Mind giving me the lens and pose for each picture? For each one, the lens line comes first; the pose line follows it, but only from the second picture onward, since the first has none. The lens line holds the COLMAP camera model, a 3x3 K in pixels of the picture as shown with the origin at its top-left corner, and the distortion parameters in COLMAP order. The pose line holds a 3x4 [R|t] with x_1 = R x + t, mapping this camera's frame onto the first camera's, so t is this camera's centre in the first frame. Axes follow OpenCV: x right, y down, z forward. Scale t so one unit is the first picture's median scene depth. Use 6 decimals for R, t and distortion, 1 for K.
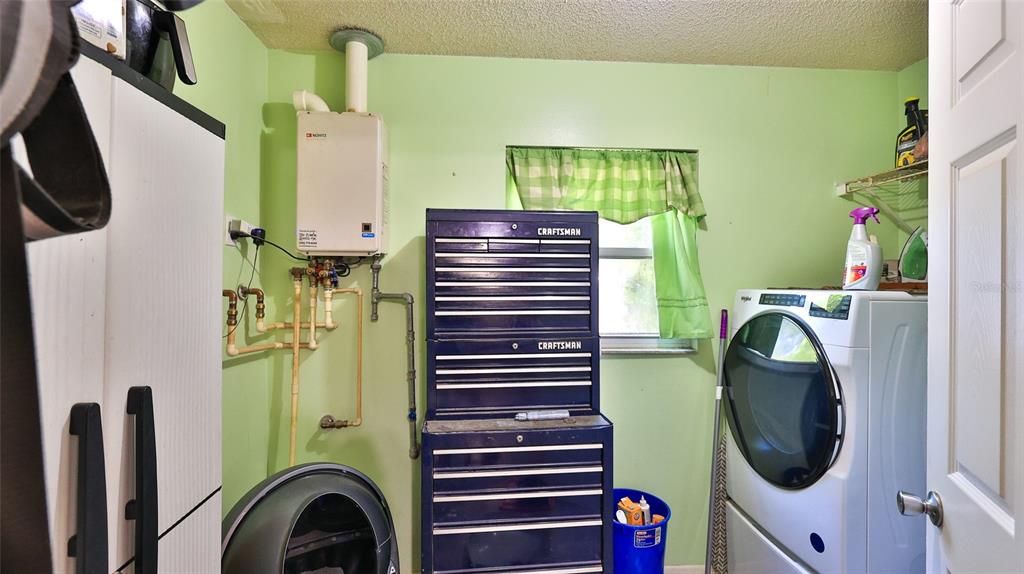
lens RADIAL K [[451.8, 0, 513.9], [0, 451.8, 283.3], [0, 0, 1]] dist [-0.001042, 0.000748]
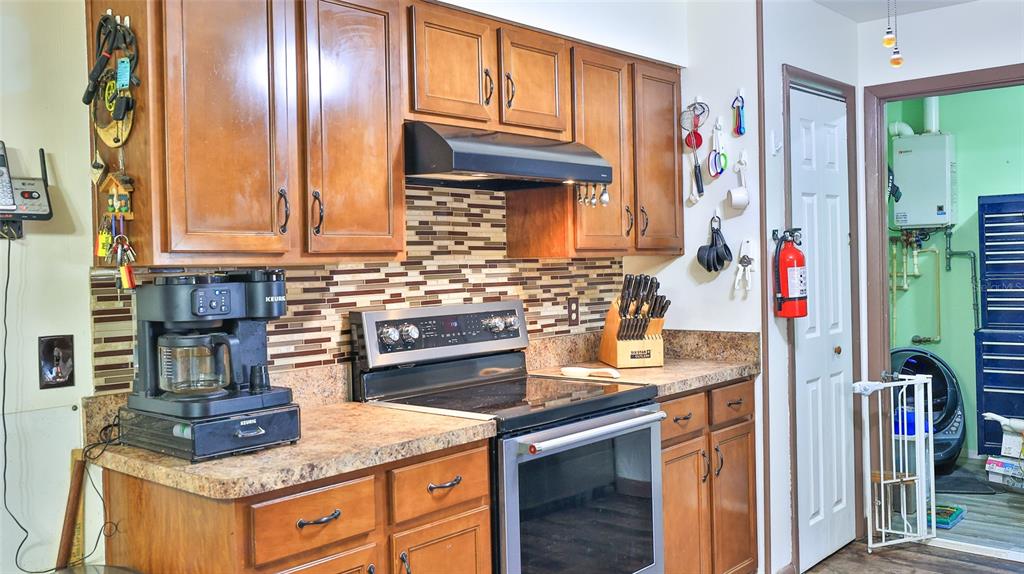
lens RADIAL K [[911.0, 0, 510.9], [0, 911.0, 280.7], [0, 0, 1]] dist [0.005178, -0.000299]
pose [[0.708570, -0.008796, -0.705586, 0.788979], [0.033640, 0.999206, 0.021326, 0.005836], [0.704839, -0.038847, 0.708303, -2.137198]]
